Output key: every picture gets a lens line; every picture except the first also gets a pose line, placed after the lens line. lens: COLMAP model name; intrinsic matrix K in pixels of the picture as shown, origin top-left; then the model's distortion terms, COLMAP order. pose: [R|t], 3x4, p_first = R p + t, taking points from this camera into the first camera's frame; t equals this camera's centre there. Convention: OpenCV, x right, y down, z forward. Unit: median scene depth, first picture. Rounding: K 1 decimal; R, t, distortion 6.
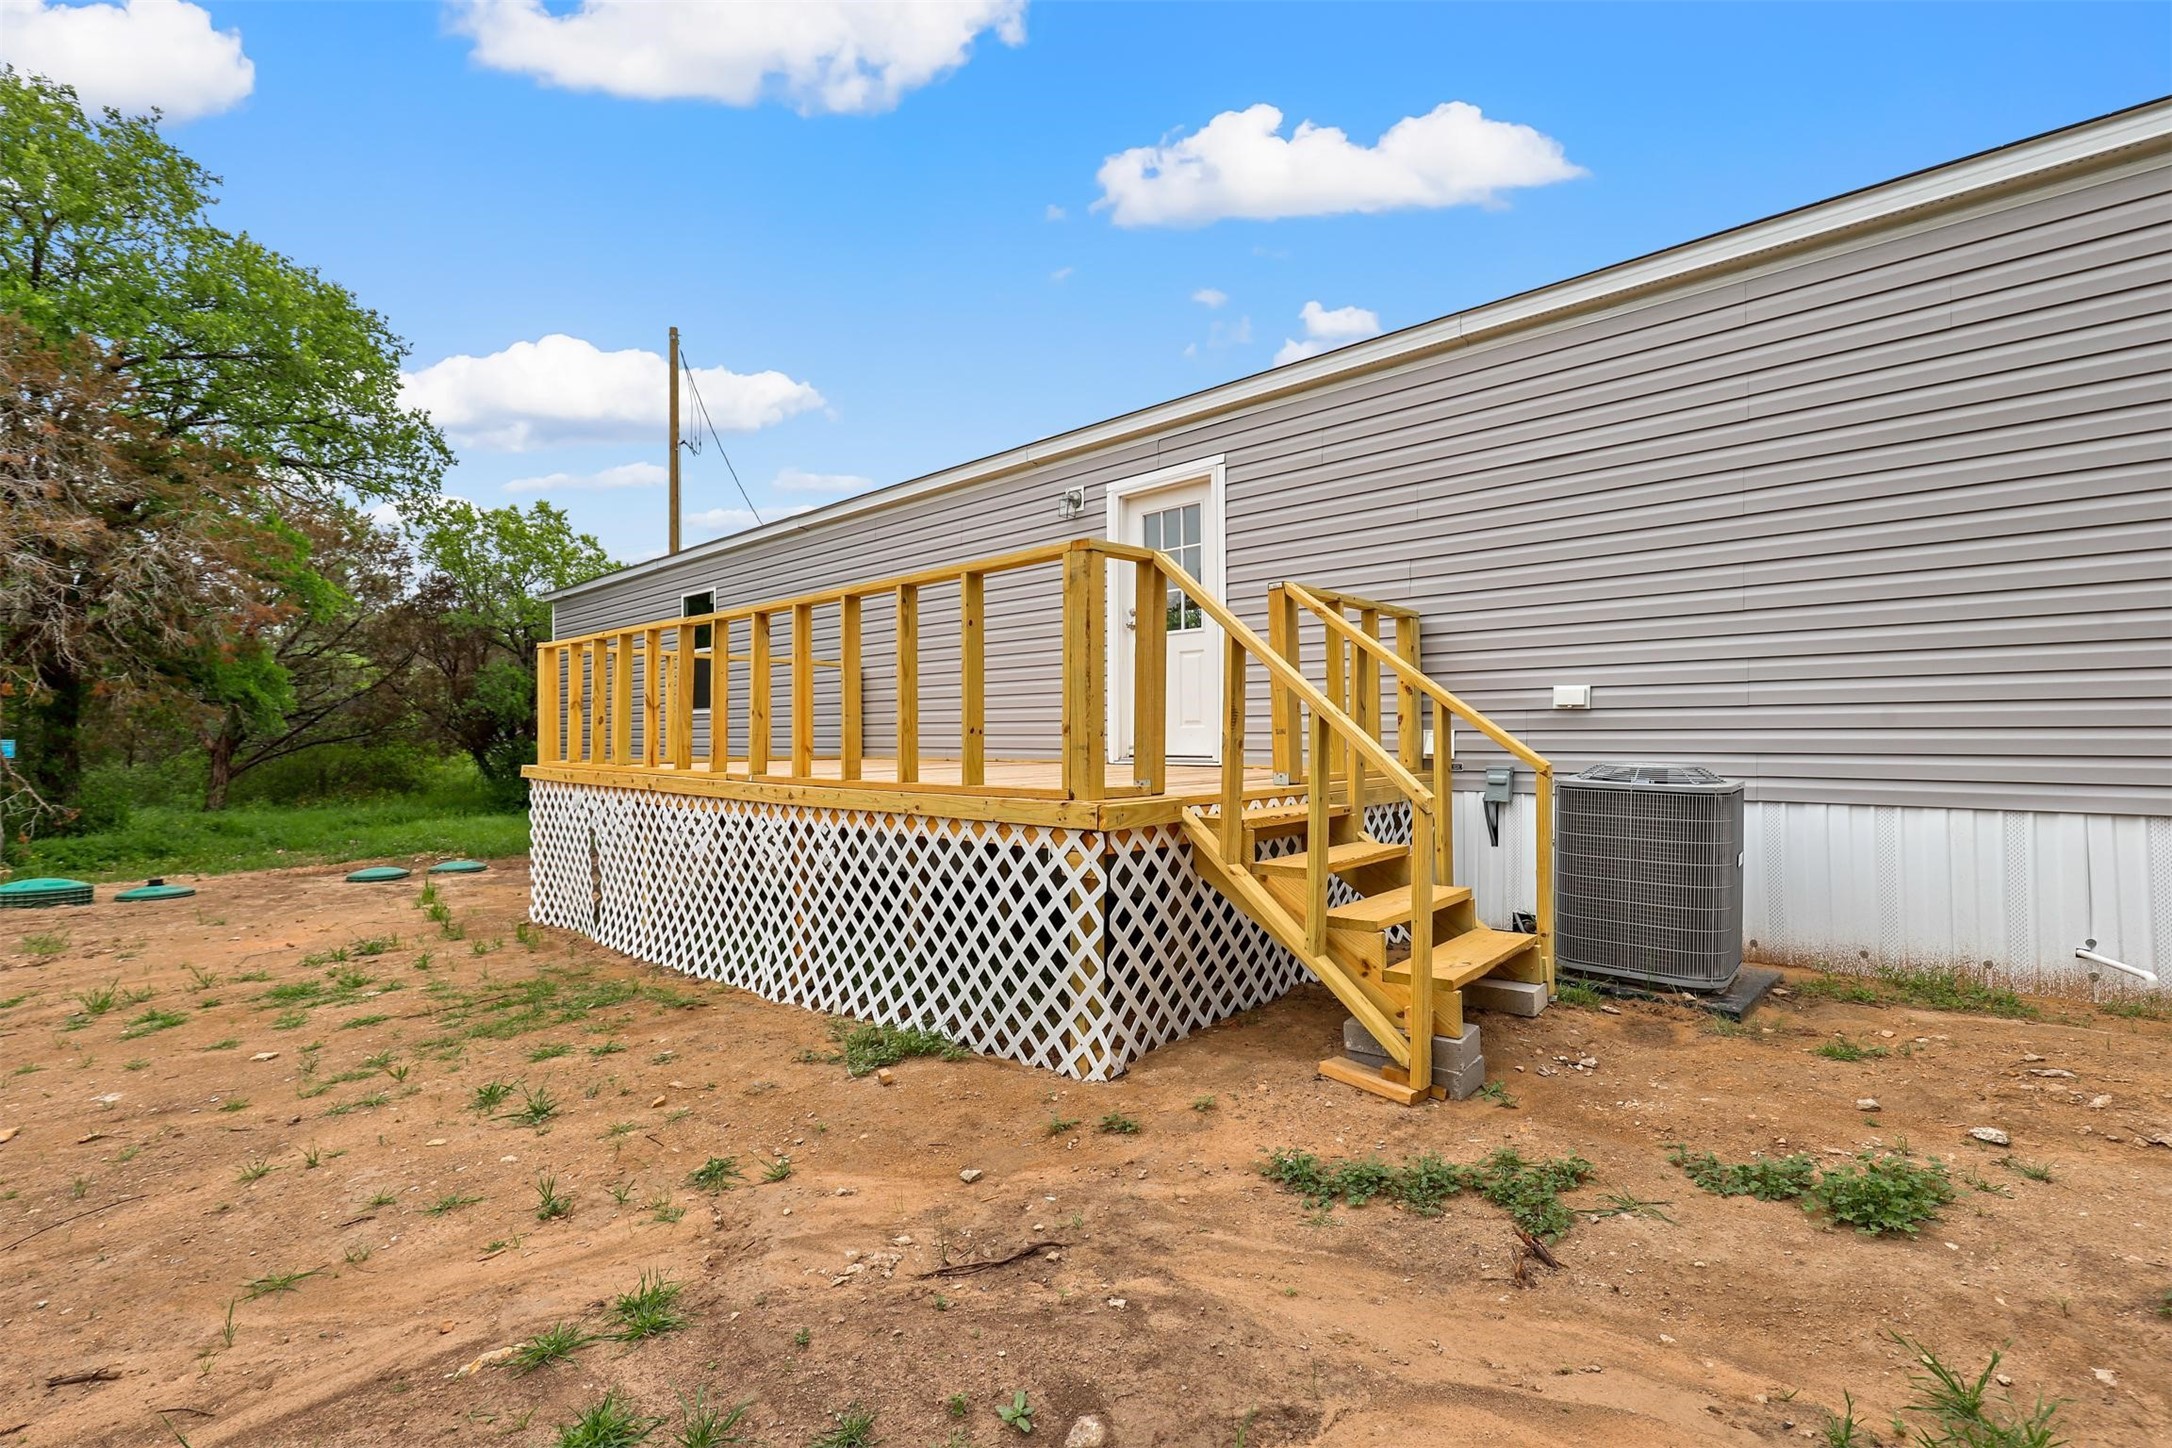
lens RADIAL K [[986.6, 0, 1088.2], [0, 986.6, 735.5], [0, 0, 1]] dist [0.000648, -0.000147]
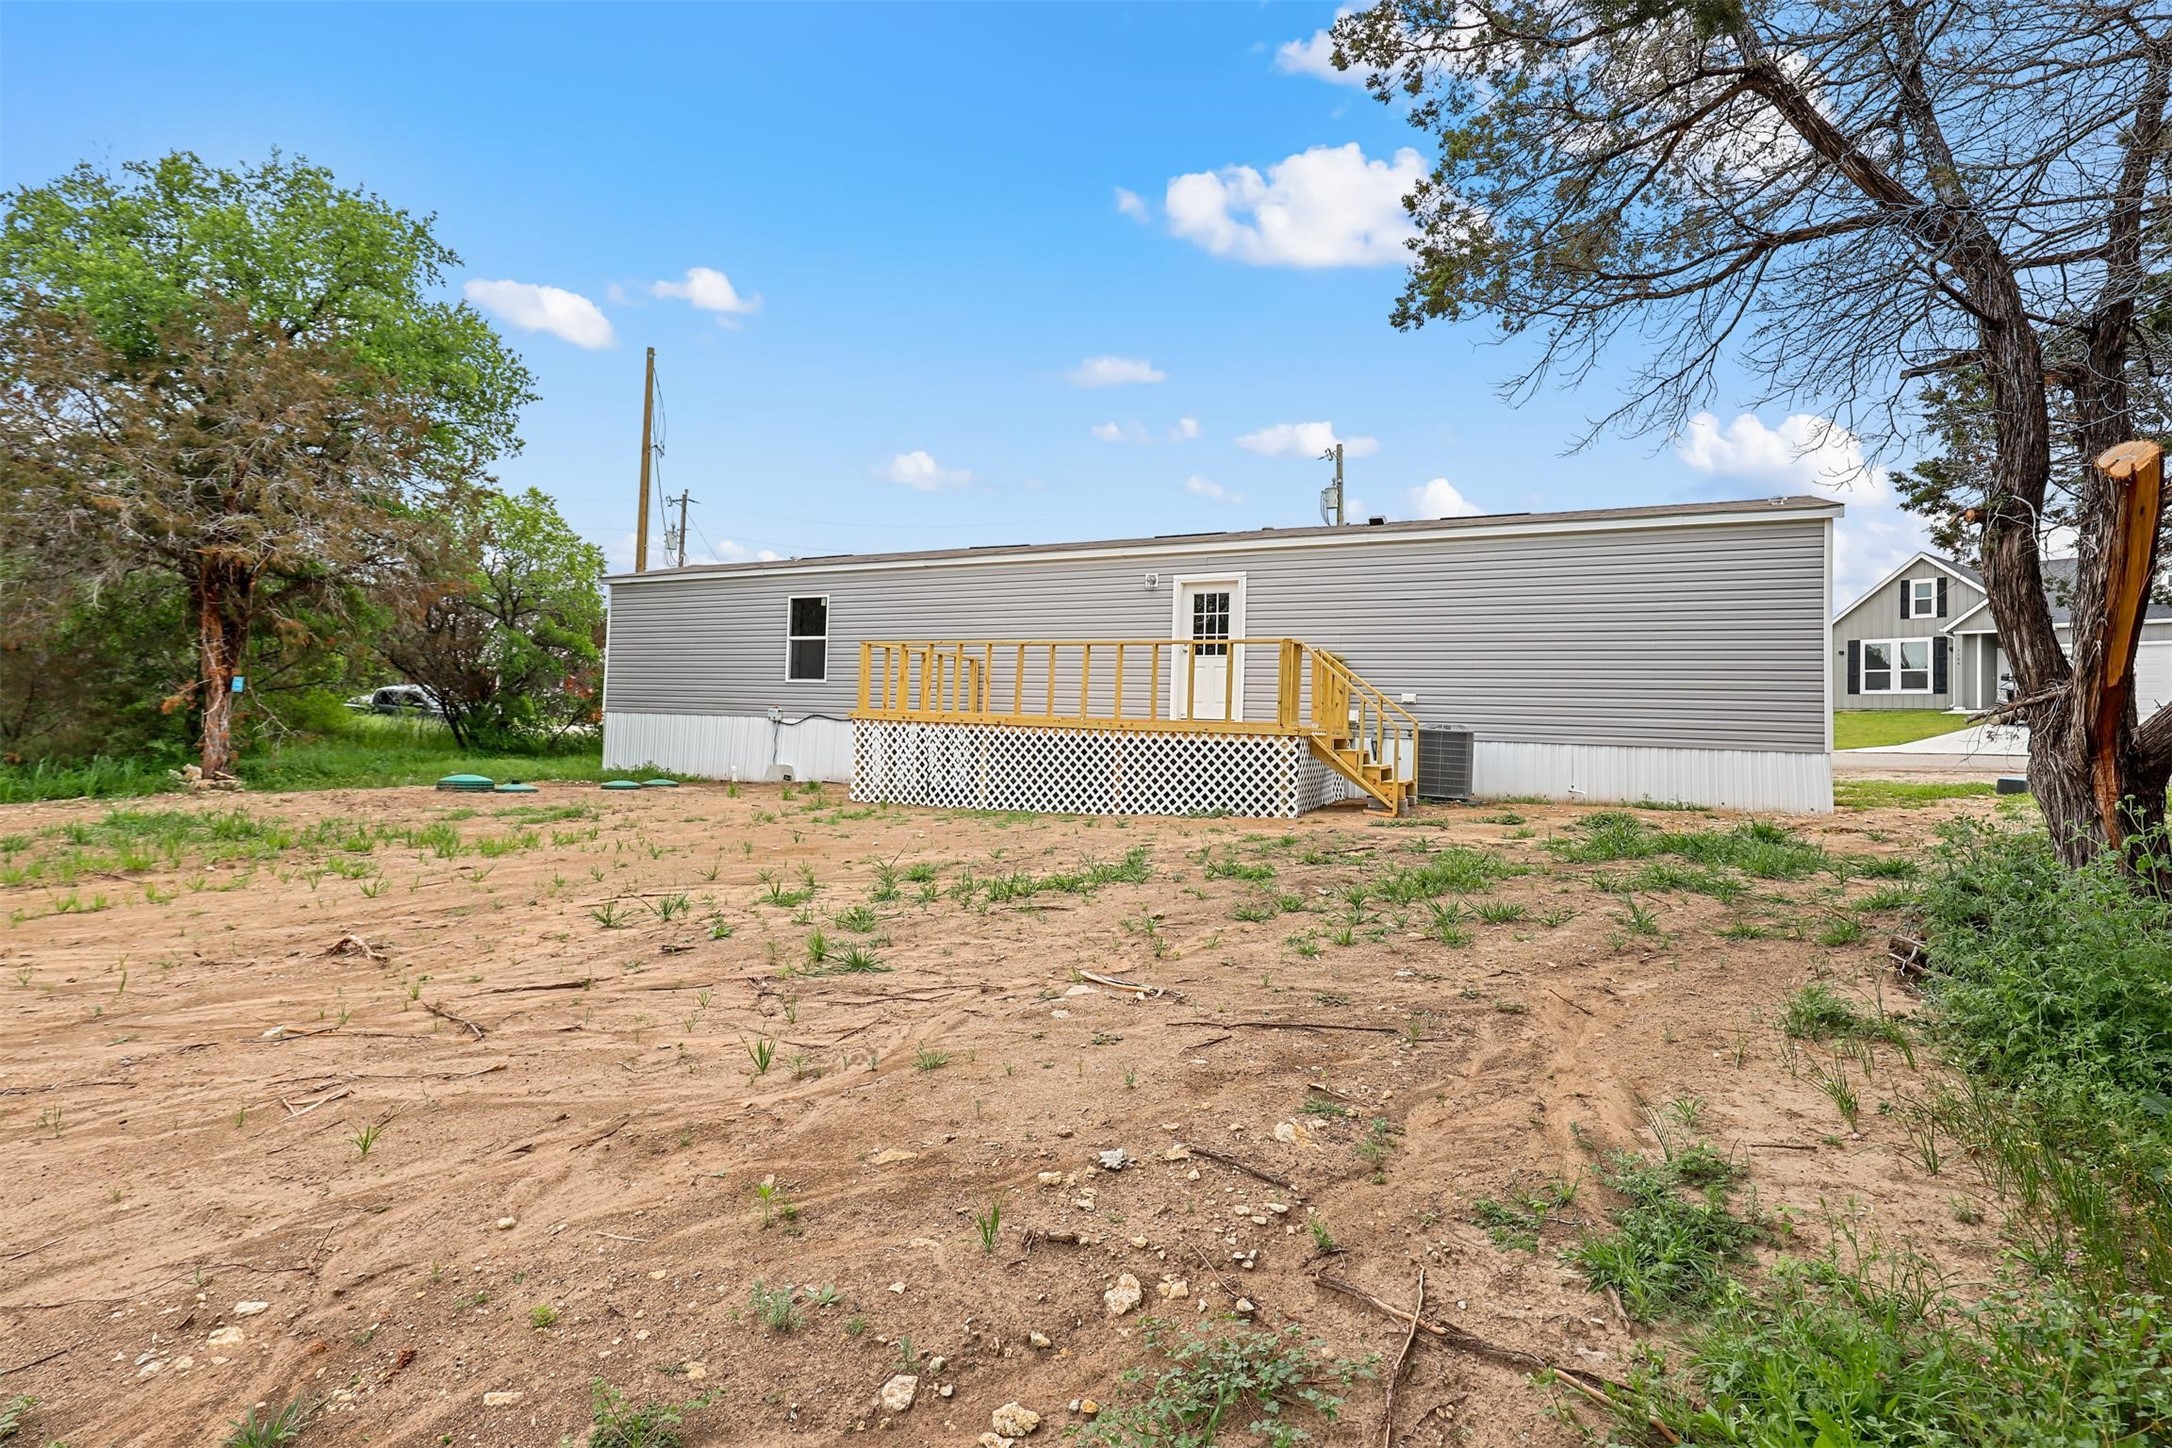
lens RADIAL K [[986.6, 0, 1085.1], [0, 986.6, 711.1], [0, 0, 1]] dist [0.000648, -0.000147]
pose [[0.964426, 0.041646, 0.261051, -1.210653], [-0.039367, 0.999127, -0.013955, 0.075920], [-0.261404, 0.003182, 0.965224, -1.506344]]
